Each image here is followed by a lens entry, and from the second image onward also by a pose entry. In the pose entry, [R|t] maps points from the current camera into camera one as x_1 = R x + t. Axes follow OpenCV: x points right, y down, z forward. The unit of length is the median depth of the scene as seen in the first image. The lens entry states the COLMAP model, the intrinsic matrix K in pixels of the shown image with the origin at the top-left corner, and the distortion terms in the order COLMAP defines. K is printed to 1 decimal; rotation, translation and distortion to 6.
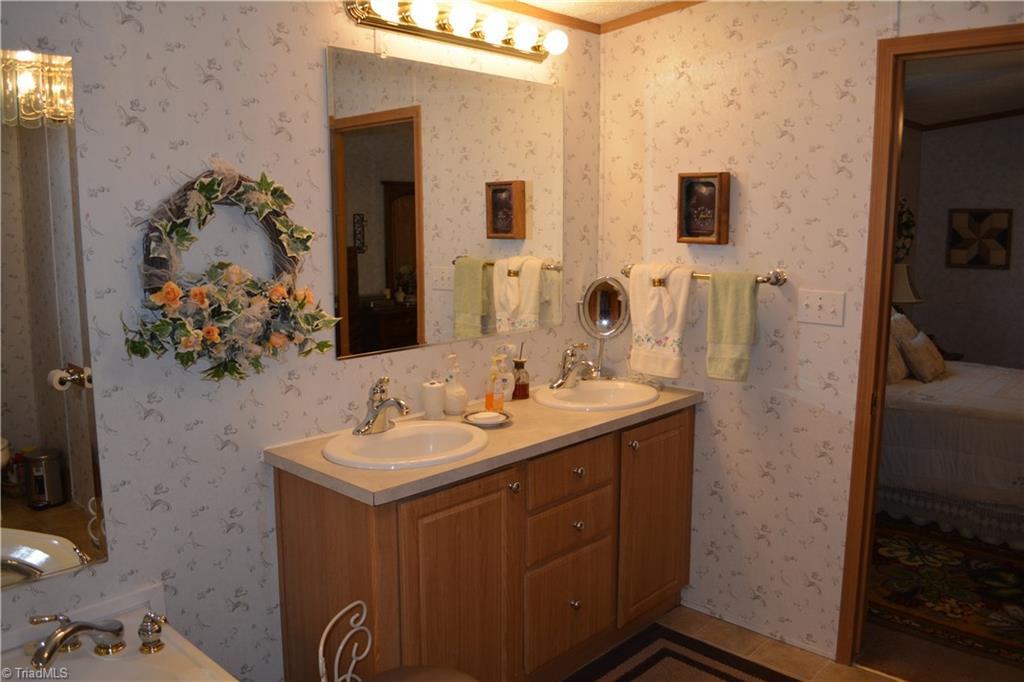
lens RADIAL K [[811.2, 0, 505.8], [0, 811.2, 339.6], [0, 0, 1]] dist [-0.085036, 0.016459]
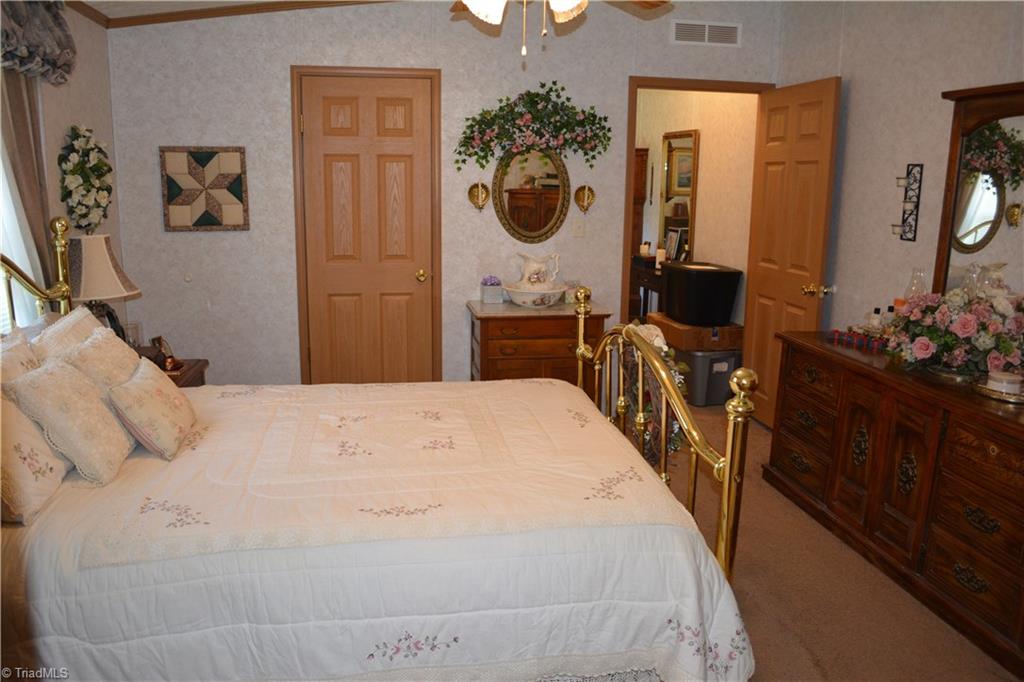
lens RADIAL K [[811.2, 0, 505.8], [0, 811.2, 339.6], [0, 0, 1]] dist [-0.085036, 0.016459]
pose [[0.609224, -0.149366, 0.778804, 0.188073], [0.105561, 0.988636, 0.107034, -0.043445], [-0.785941, 0.017003, 0.618068, 0.349860]]
